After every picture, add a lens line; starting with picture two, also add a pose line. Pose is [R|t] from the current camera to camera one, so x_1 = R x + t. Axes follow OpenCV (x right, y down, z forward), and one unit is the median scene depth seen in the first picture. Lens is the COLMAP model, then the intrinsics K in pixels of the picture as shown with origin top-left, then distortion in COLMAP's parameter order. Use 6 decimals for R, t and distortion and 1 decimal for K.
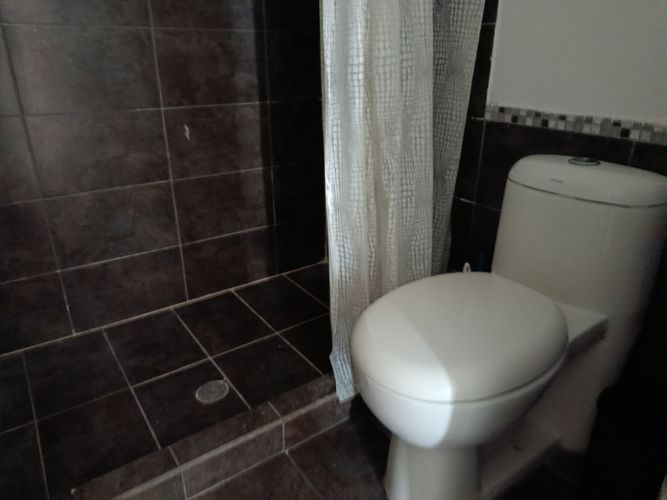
lens RADIAL K [[467.2, 0, 332.4], [0, 467.2, 247.6], [0, 0, 1]] dist [-0.011777, -0.010807]
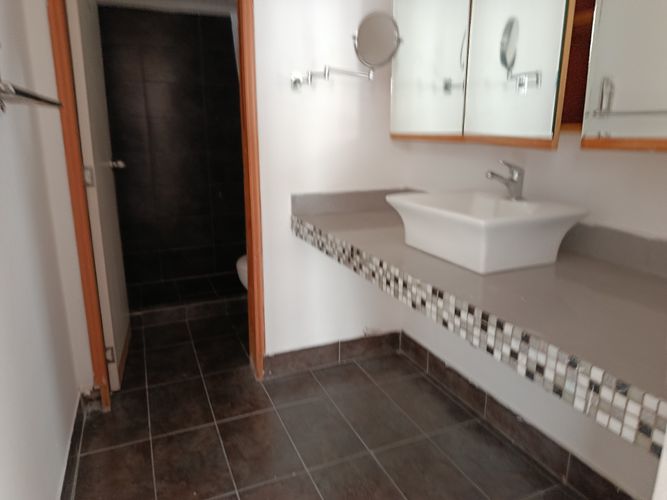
lens RADIAL K [[467.2, 0, 334.5], [0, 467.2, 250.6], [0, 0, 1]] dist [-0.011777, -0.010807]
pose [[0.973730, 0.048605, -0.222459, 0.805199], [-0.078817, 0.988506, -0.129013, 0.289301], [0.213631, 0.143158, 0.966368, -1.108207]]
